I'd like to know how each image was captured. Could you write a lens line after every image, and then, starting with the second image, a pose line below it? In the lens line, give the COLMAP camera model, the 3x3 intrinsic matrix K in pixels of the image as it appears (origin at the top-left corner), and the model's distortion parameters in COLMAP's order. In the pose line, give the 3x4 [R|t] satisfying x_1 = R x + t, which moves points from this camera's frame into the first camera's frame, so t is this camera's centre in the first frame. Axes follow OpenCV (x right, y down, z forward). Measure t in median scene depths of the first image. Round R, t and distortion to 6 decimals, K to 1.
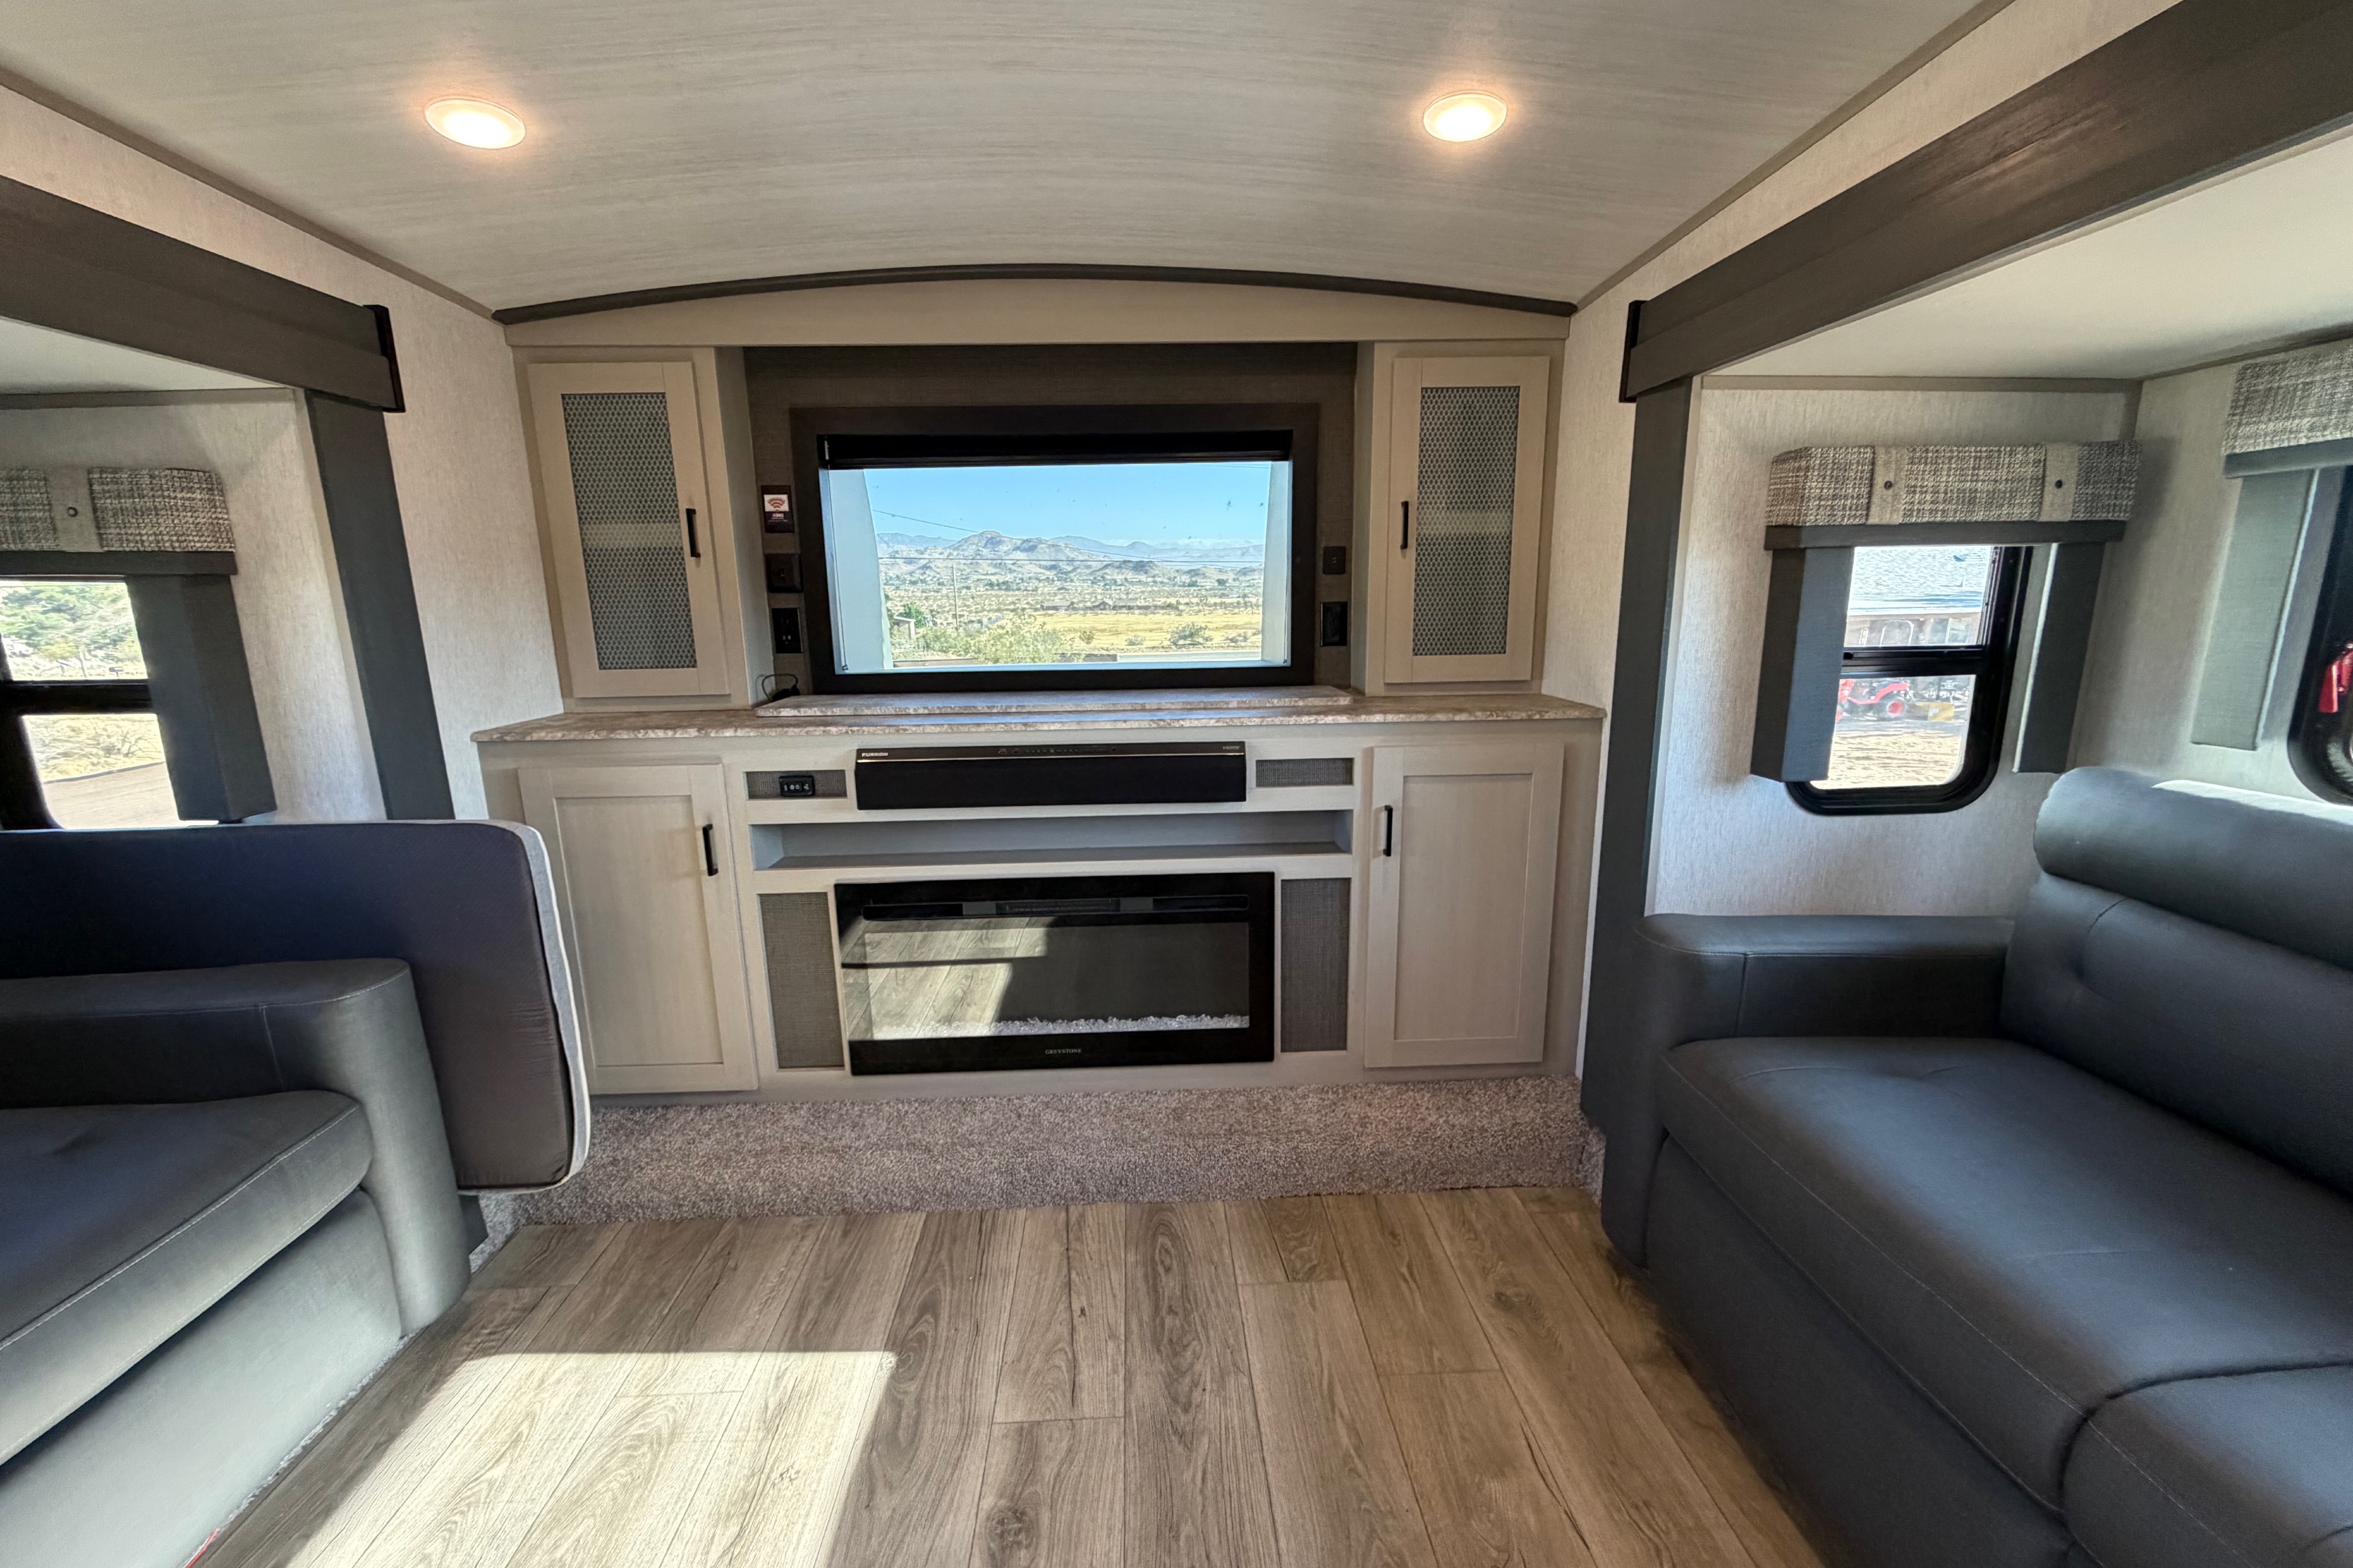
lens RADIAL K [[916.5, 0, 1176.5], [0, 916.5, 784.0], [0, 0, 1]] dist [-0.000106, 0.000099]
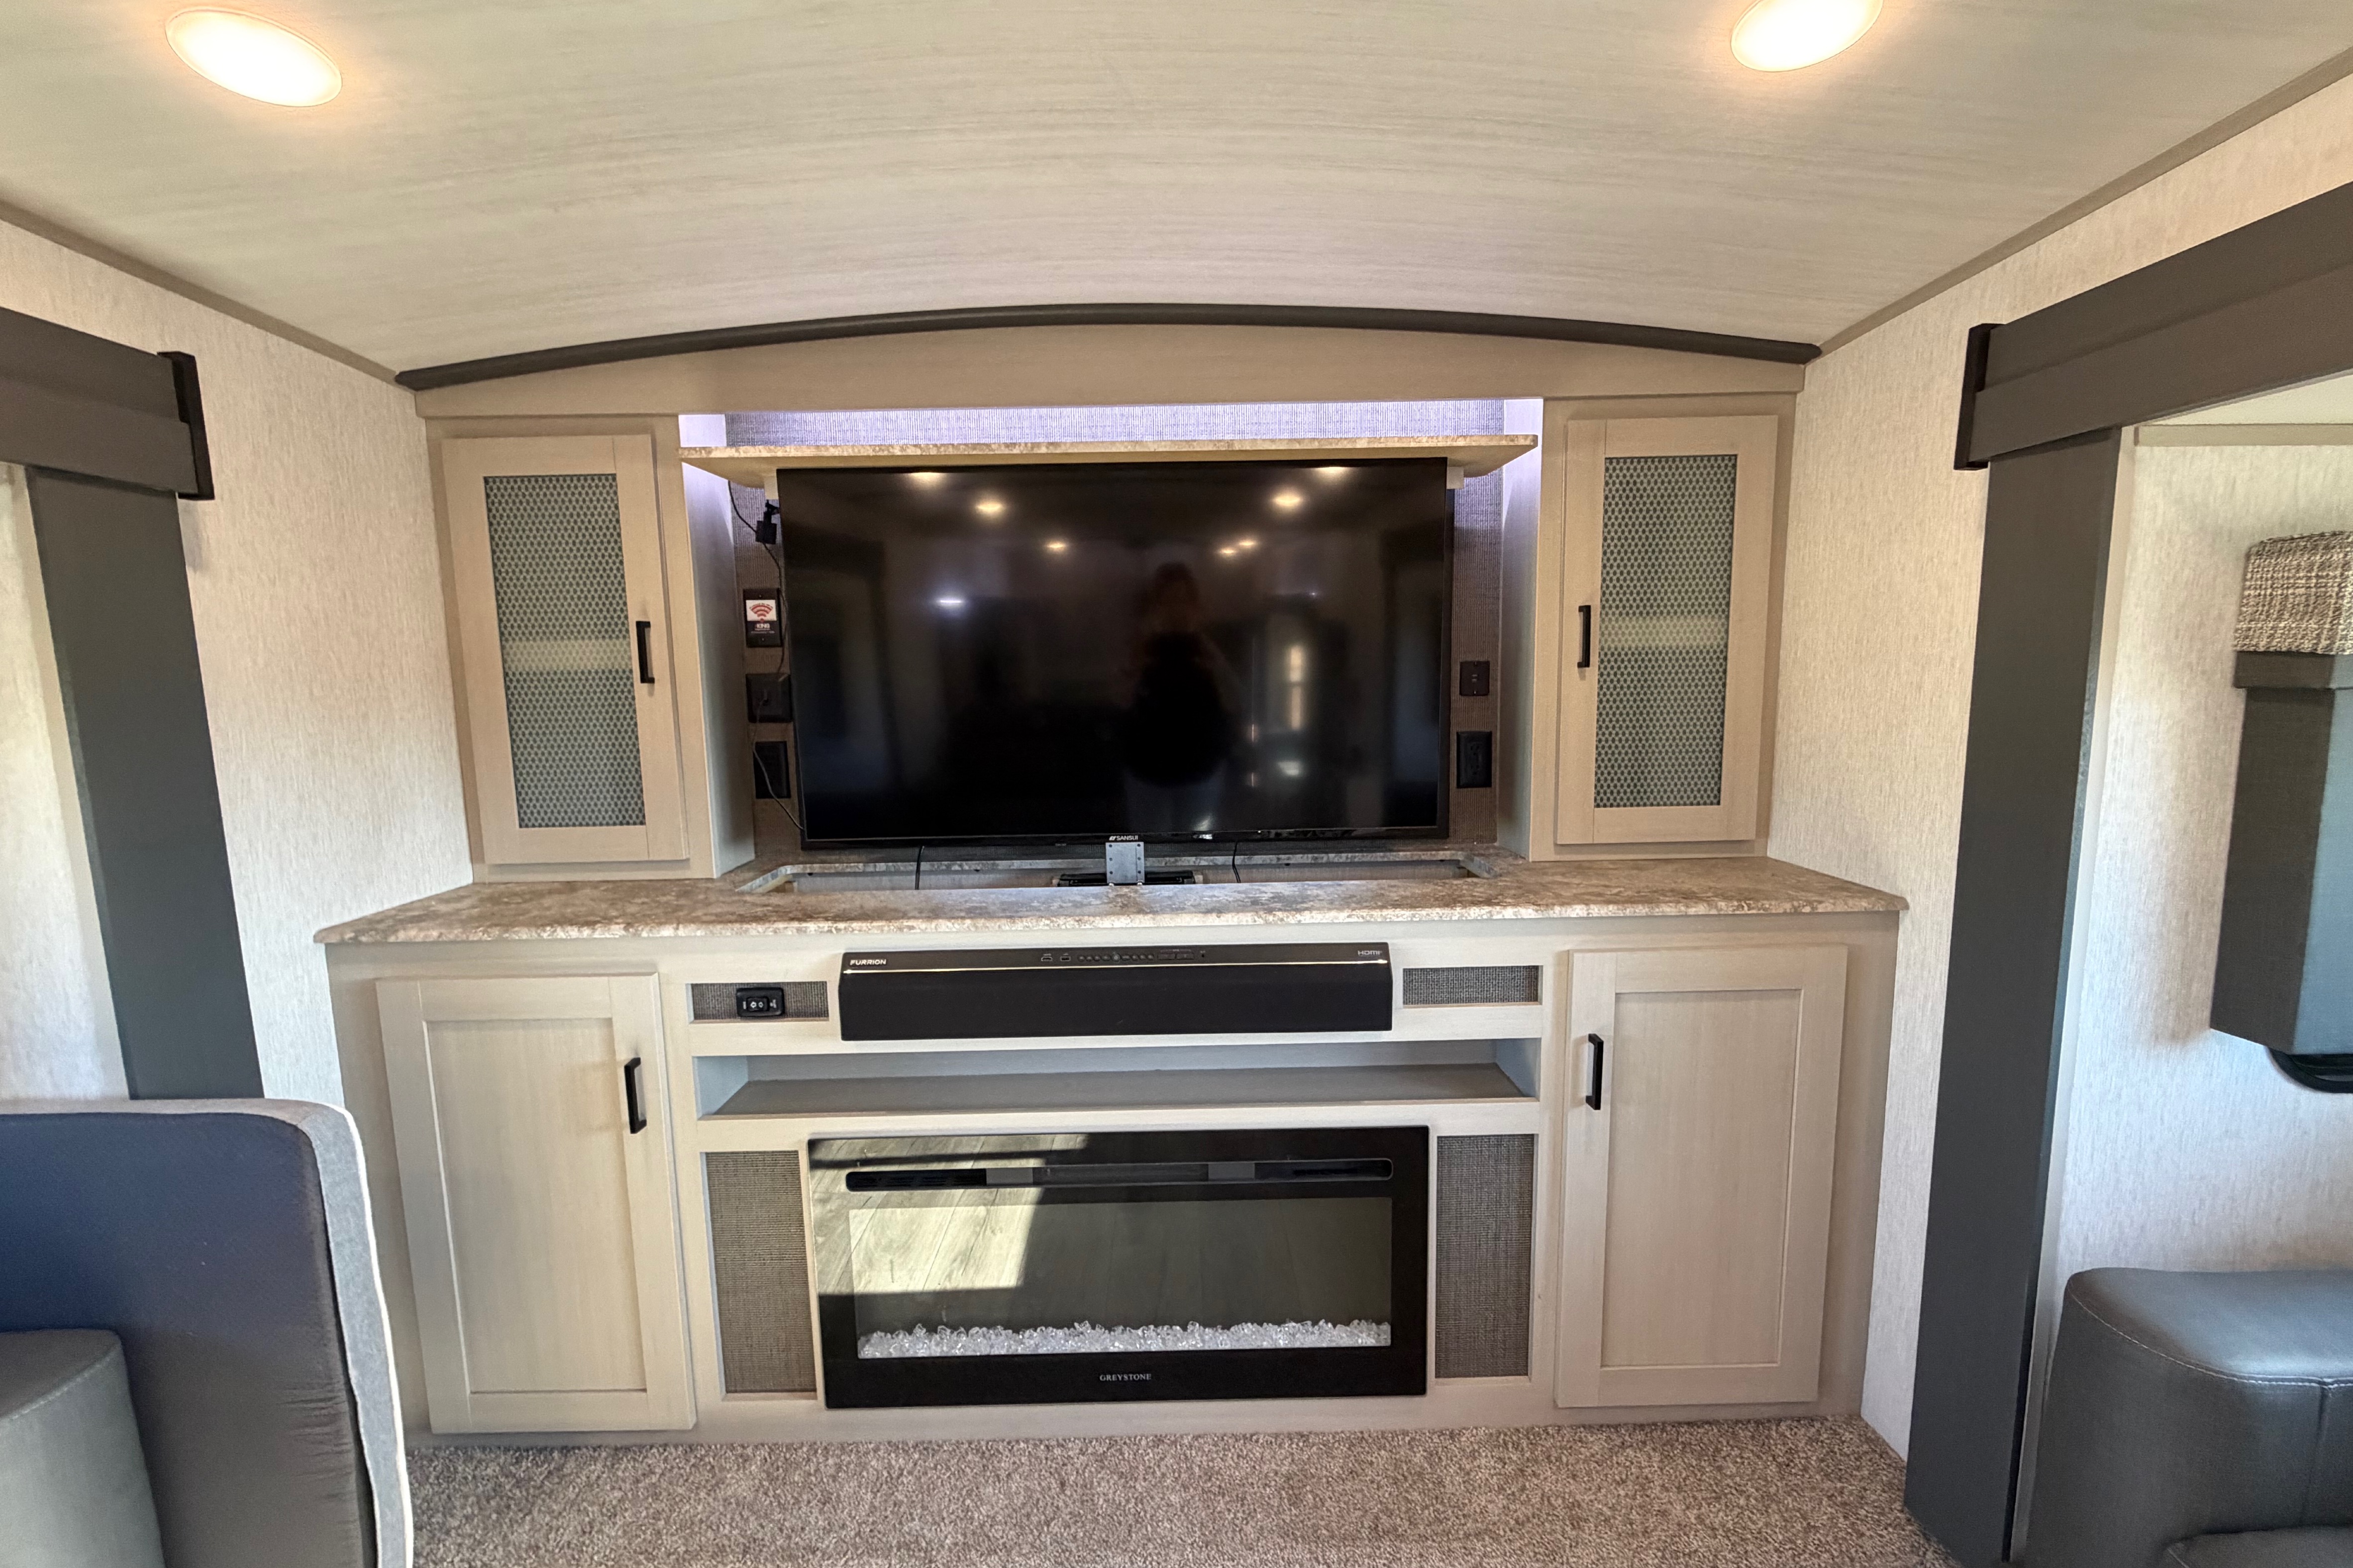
lens RADIAL K [[894.3, 0, 1172.7], [0, 894.3, 782.5], [0, 0, 1]] dist [0.001053, 0.000144]
pose [[0.999556, 0.000072, -0.029802, -0.070823], [-0.002465, 0.996769, -0.080287, -0.114360], [0.029700, 0.080325, 0.996326, 0.298808]]
